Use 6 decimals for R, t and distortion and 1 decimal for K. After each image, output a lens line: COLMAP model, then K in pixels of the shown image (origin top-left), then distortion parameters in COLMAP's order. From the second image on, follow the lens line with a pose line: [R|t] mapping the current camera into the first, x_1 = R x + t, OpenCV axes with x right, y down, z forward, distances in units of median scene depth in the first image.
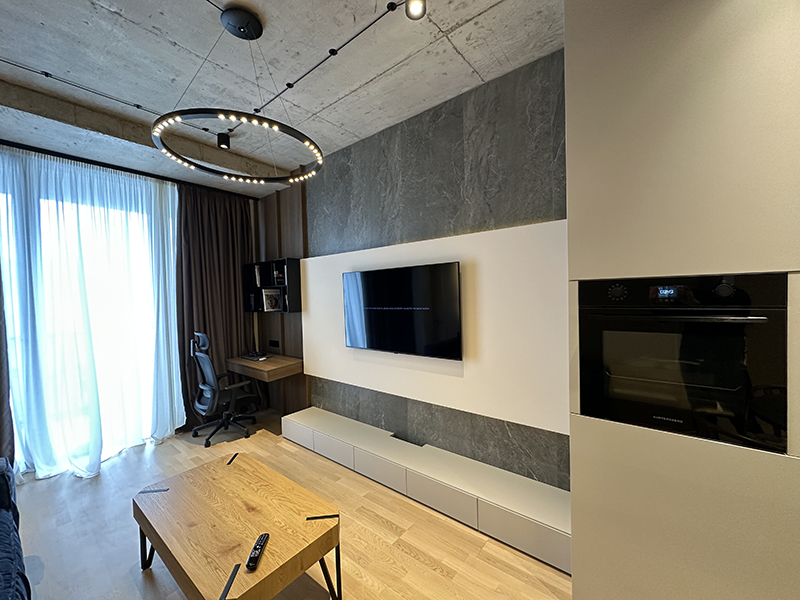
lens RADIAL K [[317.4, 0, 397.7], [0, 317.4, 299.8], [0, 0, 1]] dist [-0.004774, 0.000936]
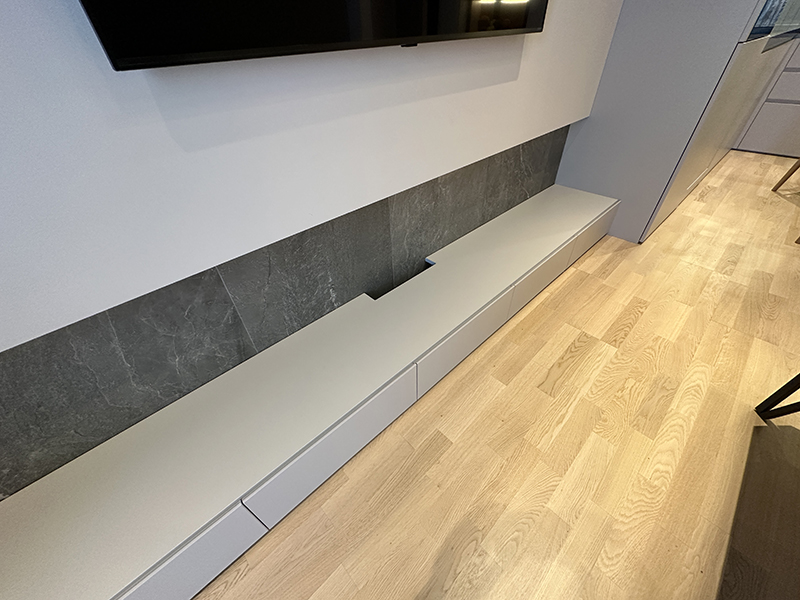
lens RADIAL K [[317.4, 0, 402.4], [0, 317.4, 300.5], [0, 0, 1]] dist [-0.004774, 0.000936]
pose [[0.132293, -0.626799, 0.767868, -0.376383], [0.049716, 0.777898, 0.626421, 0.168504], [-0.989963, -0.044696, 0.134073, 0.958109]]
